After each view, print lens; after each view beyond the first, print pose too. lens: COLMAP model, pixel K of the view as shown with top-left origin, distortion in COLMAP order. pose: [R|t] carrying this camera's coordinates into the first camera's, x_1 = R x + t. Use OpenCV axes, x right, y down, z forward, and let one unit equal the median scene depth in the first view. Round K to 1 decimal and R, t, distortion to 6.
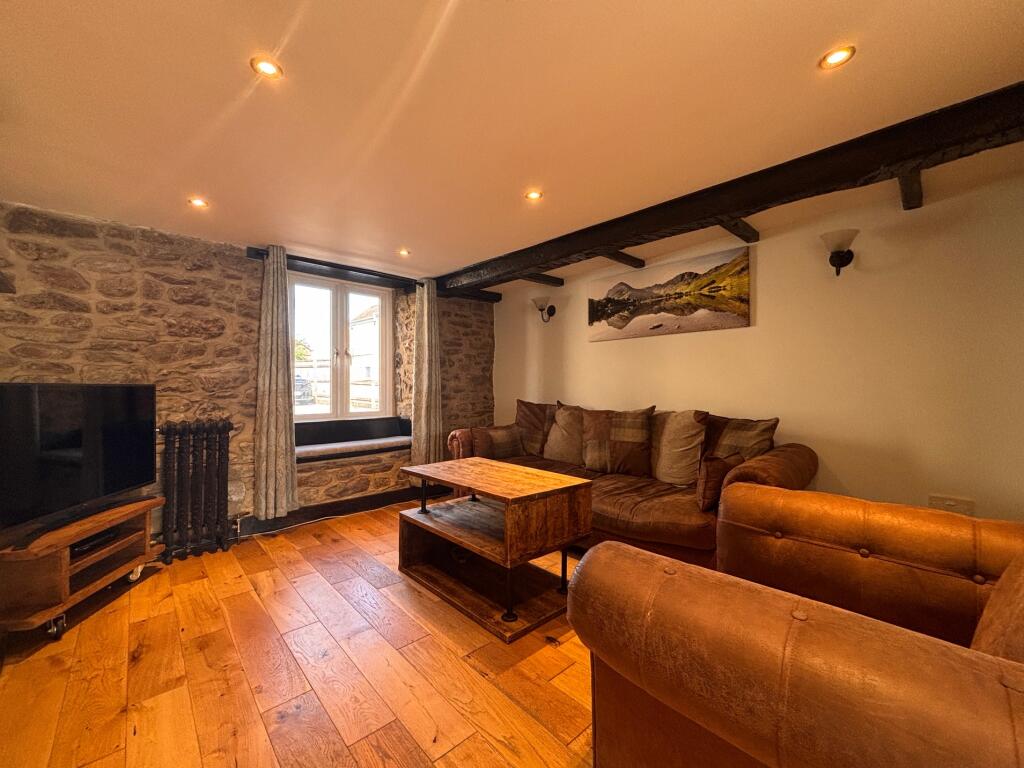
lens RADIAL K [[410.8, 0, 510.9], [0, 410.8, 383.1], [0, 0, 1]] dist [0.007335, -0.002632]
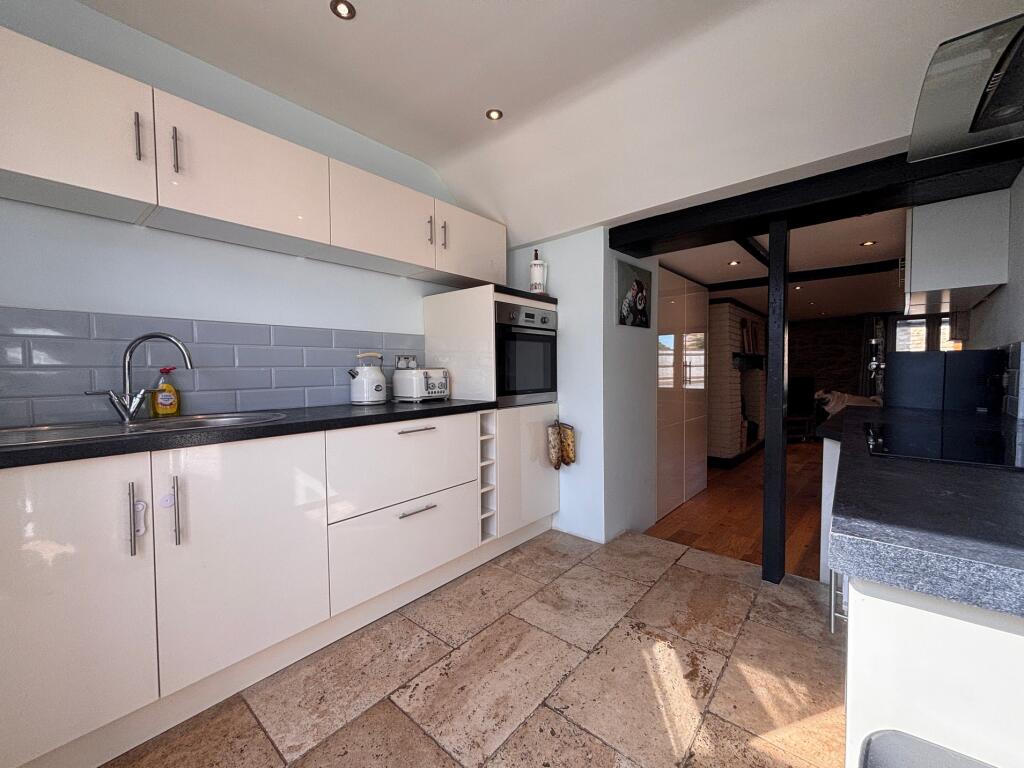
lens RADIAL K [[410.8, 0, 511.5], [0, 410.8, 383.1], [0, 0, 1]] dist [0.007335, -0.002632]
pose [[0.121923, 0.035091, -0.991919, 1.432658], [0.008144, 0.999306, 0.036354, -0.062879], [0.992506, -0.012511, 0.121553, -1.185807]]
